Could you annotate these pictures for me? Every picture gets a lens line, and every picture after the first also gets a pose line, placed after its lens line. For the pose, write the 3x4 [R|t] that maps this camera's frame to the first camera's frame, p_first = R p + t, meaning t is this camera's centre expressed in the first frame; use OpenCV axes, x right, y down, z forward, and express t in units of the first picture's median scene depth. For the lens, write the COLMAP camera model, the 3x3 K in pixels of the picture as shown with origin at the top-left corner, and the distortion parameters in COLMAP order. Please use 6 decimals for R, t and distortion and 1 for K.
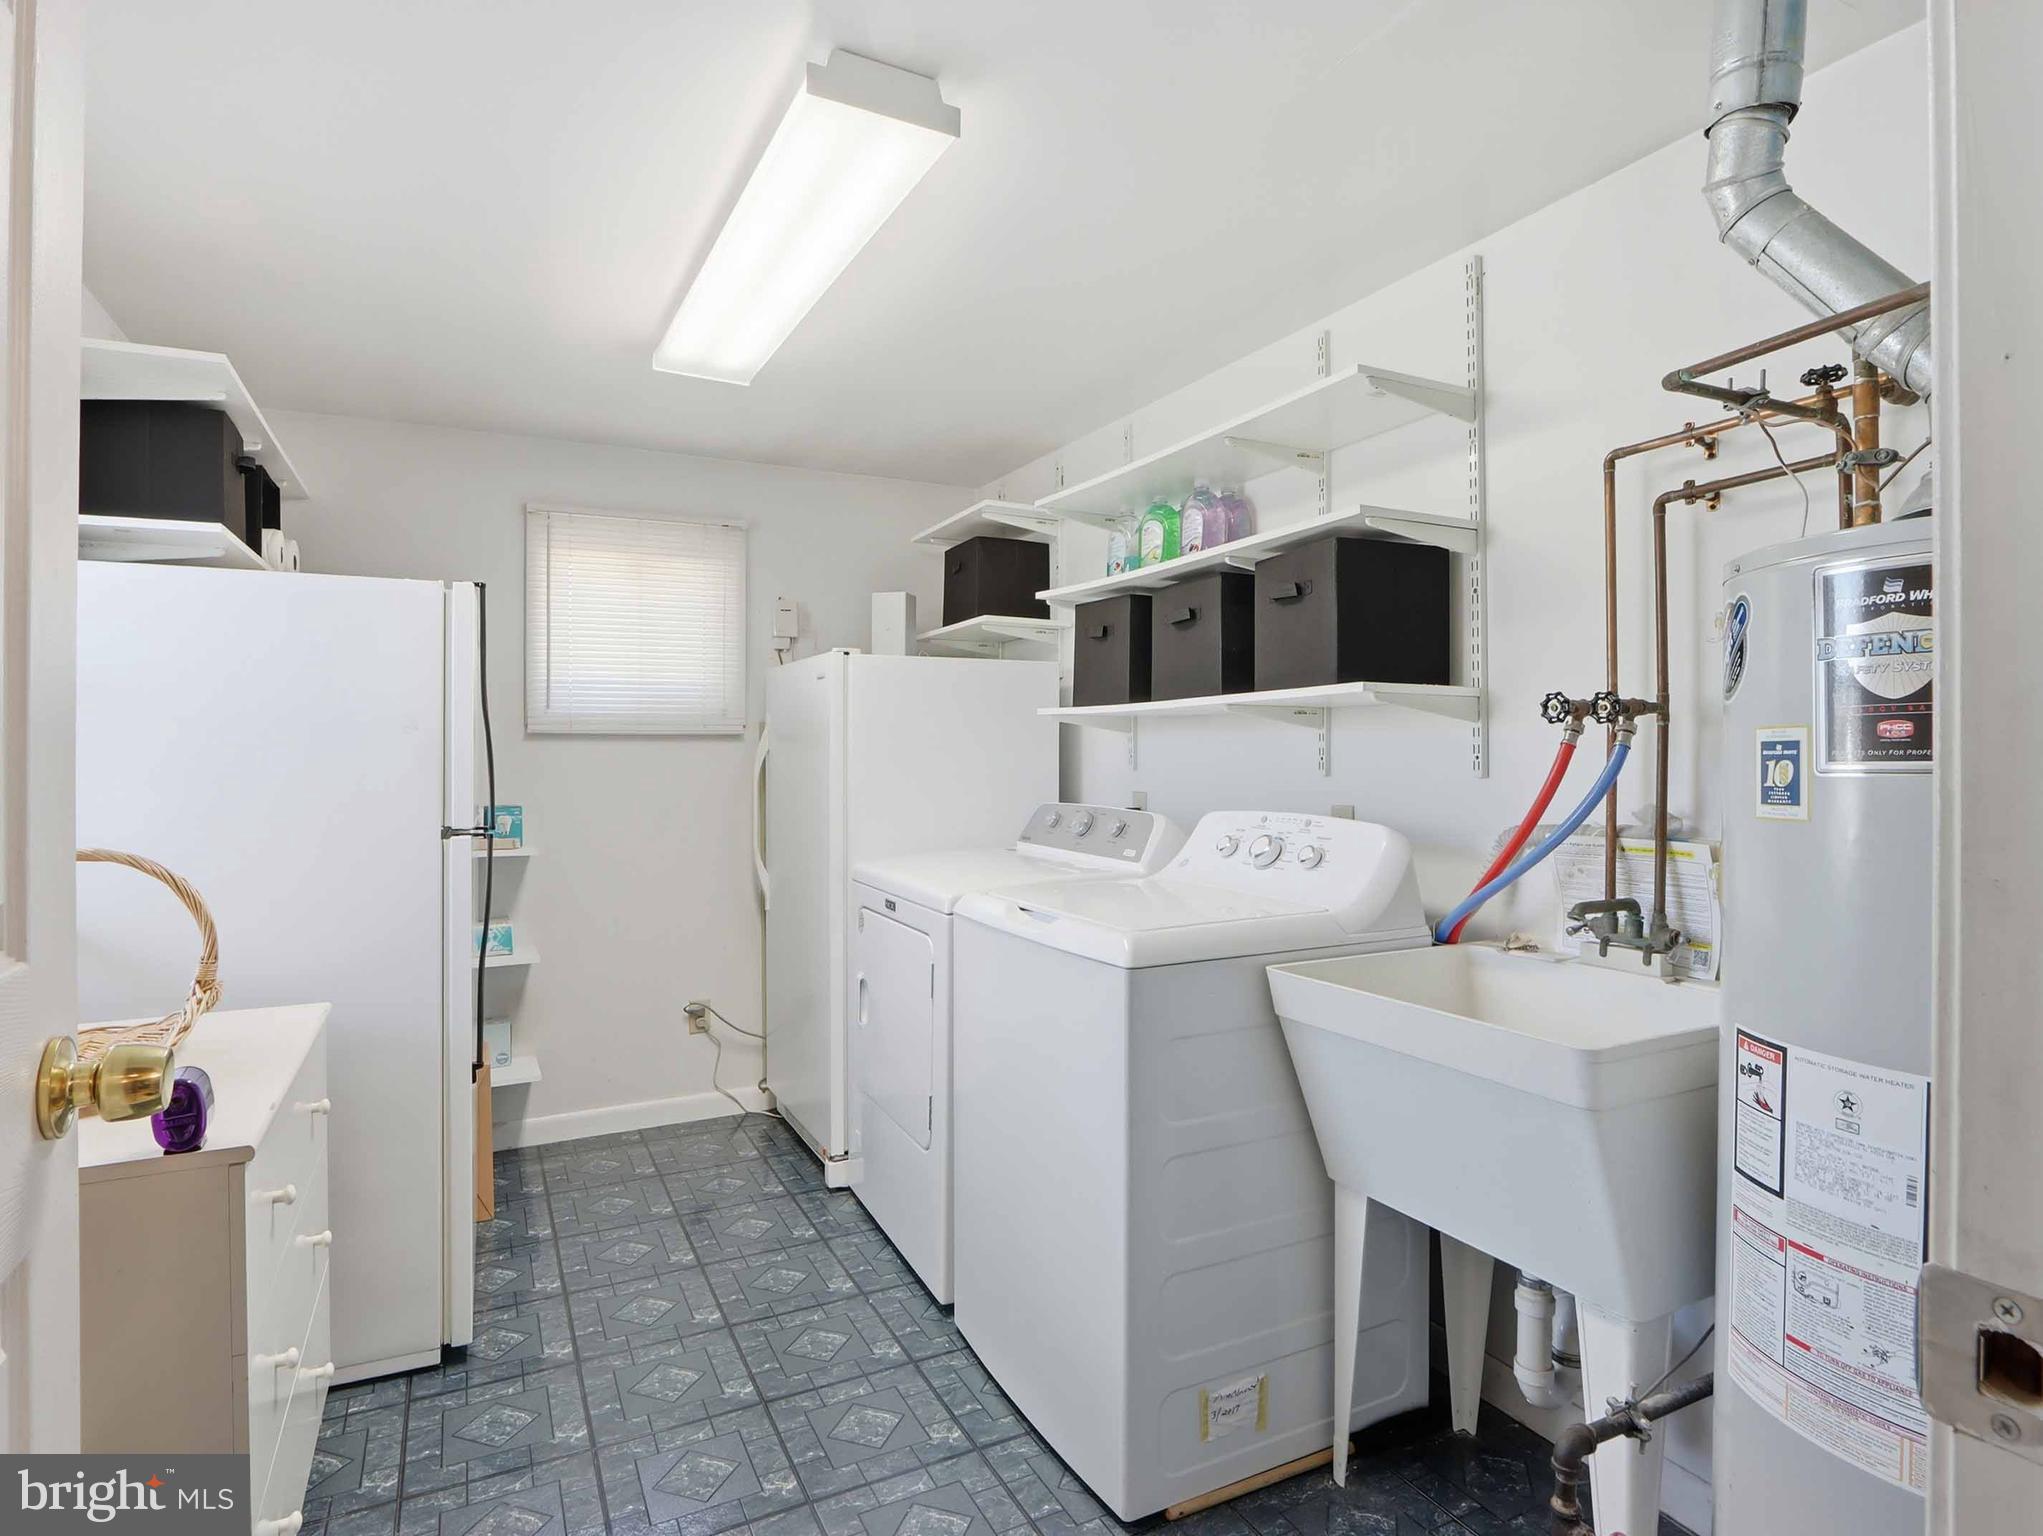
lens RADIAL K [[1080.1, 0, 1018.8], [0, 1080.1, 762.2], [0, 0, 1]] dist [-0.025322, 0.002719]
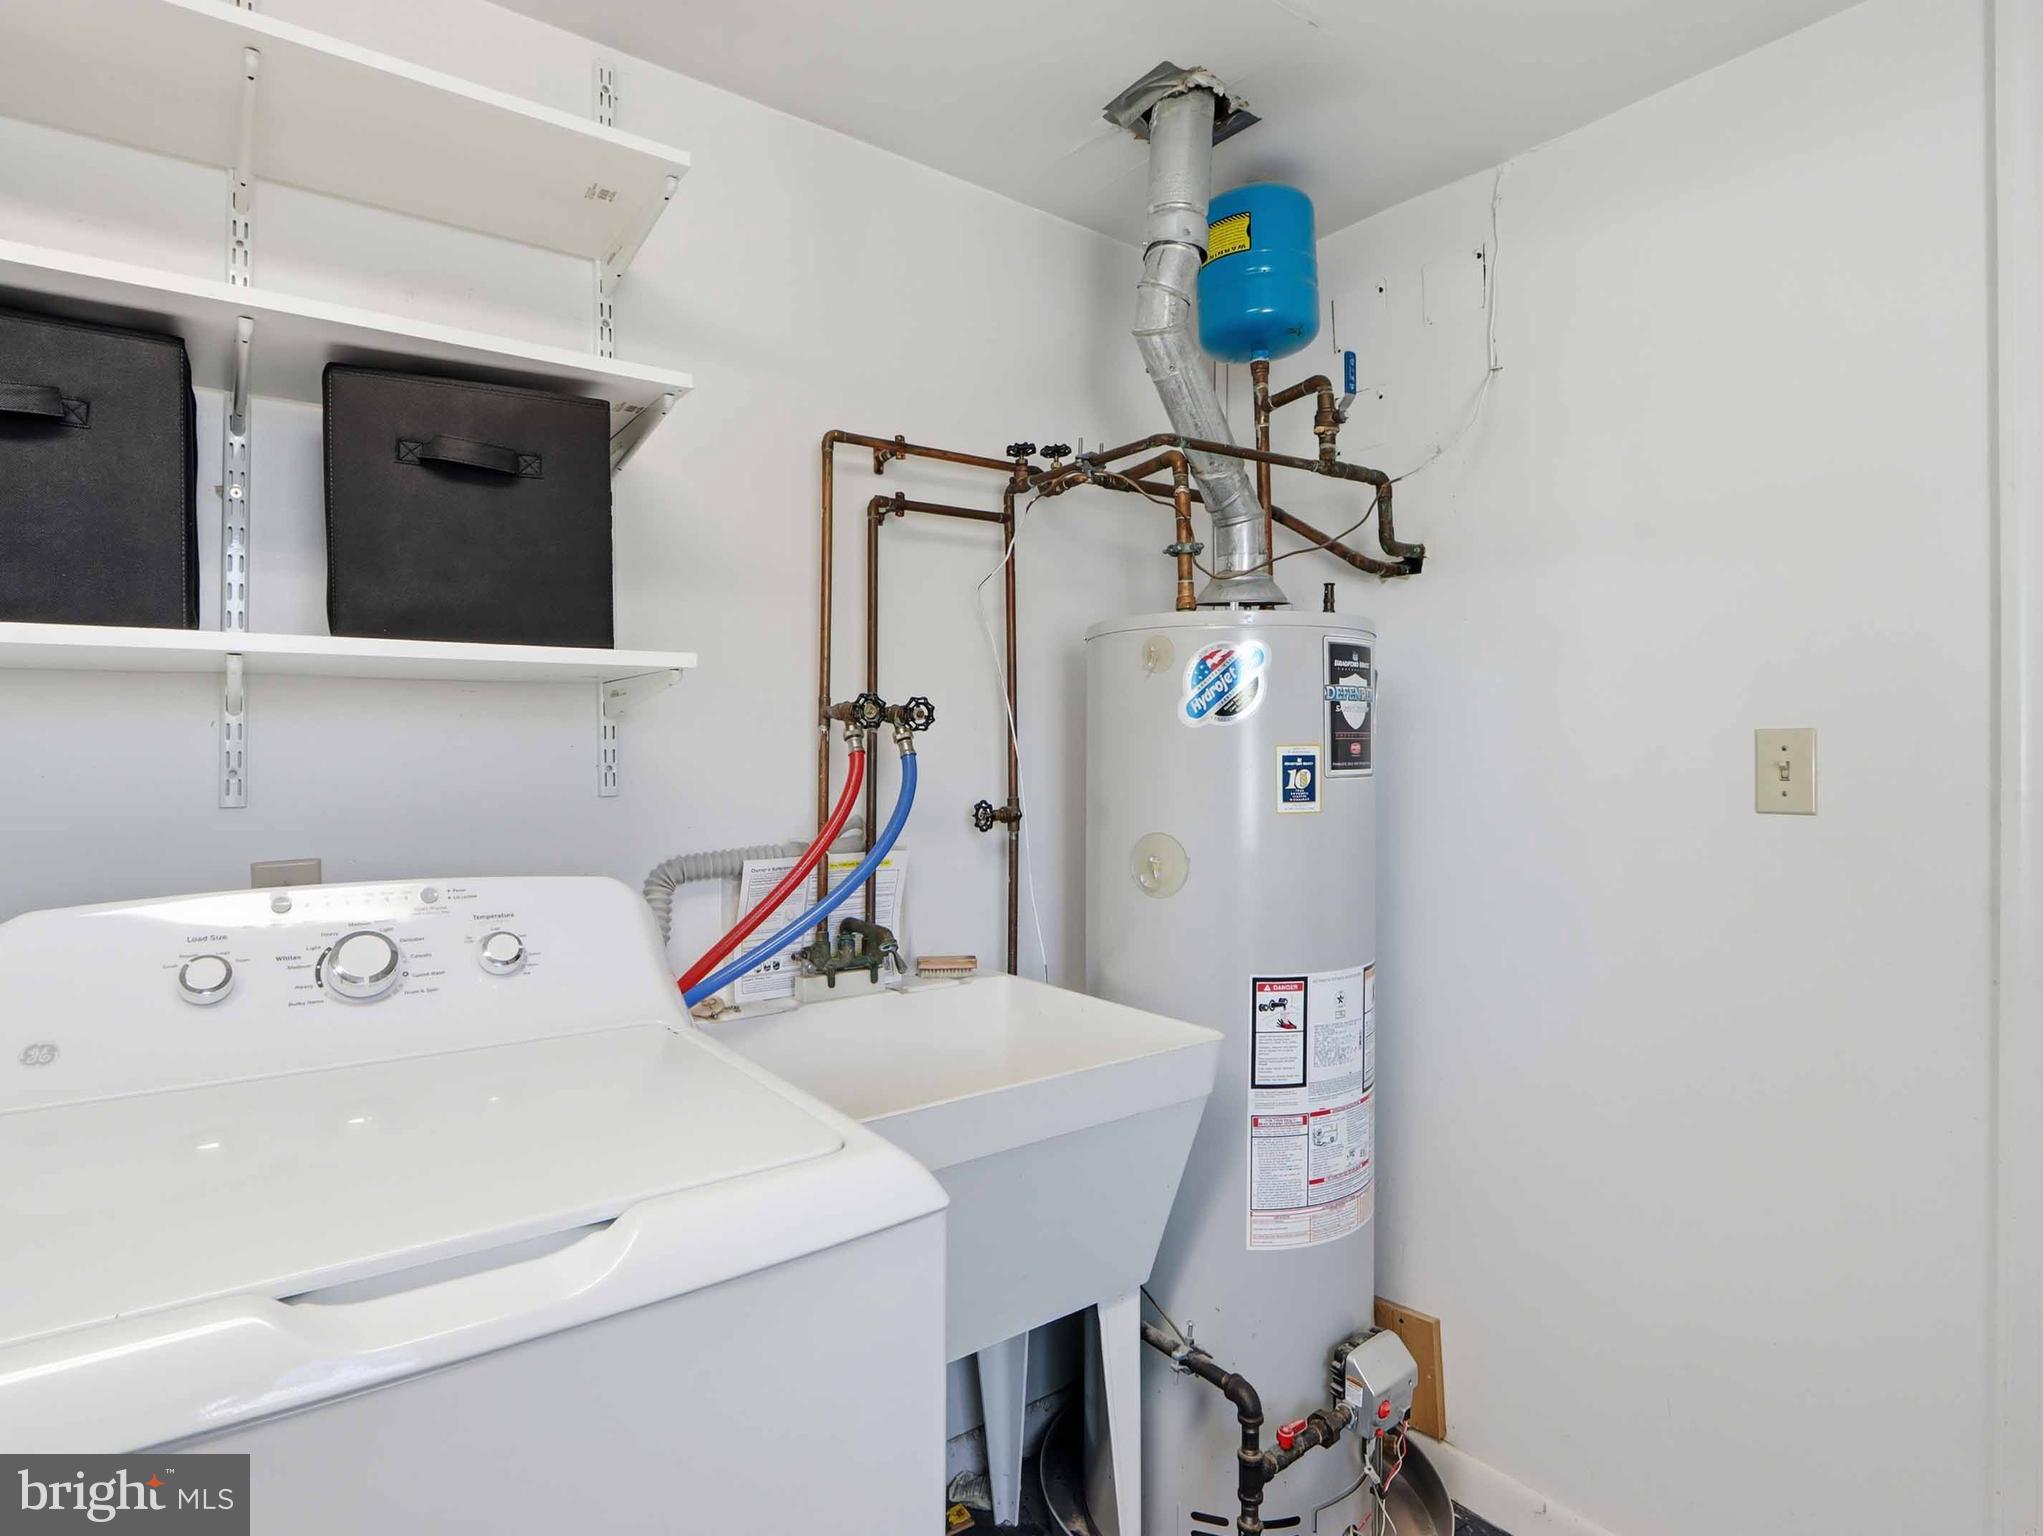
lens RADIAL K [[1080.1, 0, 1020.2], [0, 1080.1, 768.2], [0, 0, 1]] dist [-0.025322, 0.002719]
pose [[-0.157931, -0.006751, 0.987427, -0.586305], [0.003541, 0.999966, 0.007403, -0.014627], [-0.987444, 0.004665, -0.157901, 1.542244]]
